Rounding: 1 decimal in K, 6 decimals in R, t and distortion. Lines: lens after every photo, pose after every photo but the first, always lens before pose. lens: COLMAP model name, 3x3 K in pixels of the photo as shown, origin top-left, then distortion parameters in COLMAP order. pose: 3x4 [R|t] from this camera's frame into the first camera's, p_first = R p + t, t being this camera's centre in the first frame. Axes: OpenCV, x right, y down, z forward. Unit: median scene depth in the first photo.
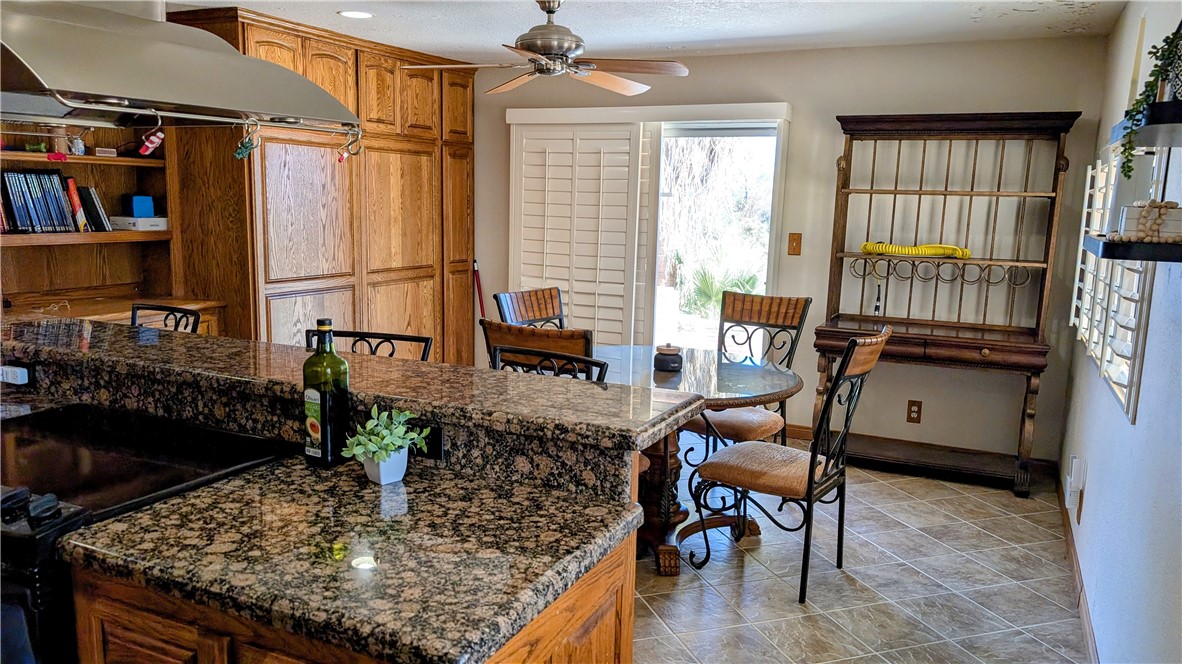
lens RADIAL K [[832.2, 0, 586.9], [0, 832.2, 338.1], [0, 0, 1]] dist [0.001122, -0.001584]
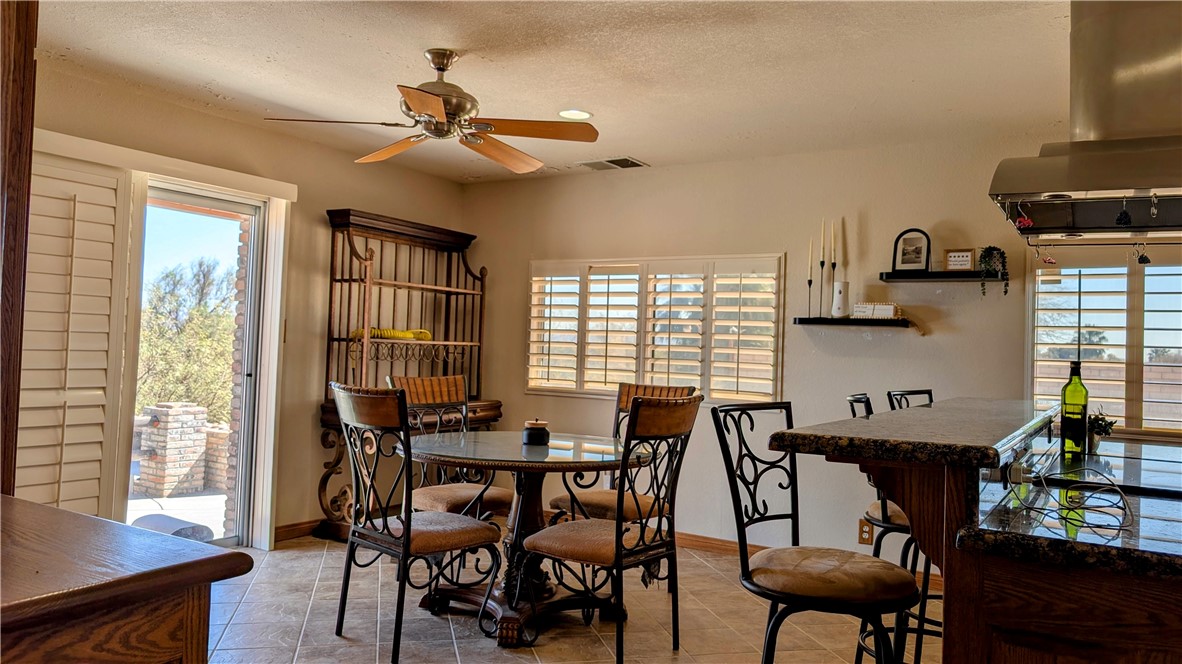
lens RADIAL K [[864.4, 0, 591.0], [0, 864.4, 332.0], [0, 0, 1]] dist [-0.001583, -0.006482]
pose [[0.074874, 0.000933, 0.997193, -0.772607], [0.135661, 0.990693, -0.011113, -0.057279], [-0.987922, 0.136112, 0.074050, 0.634215]]
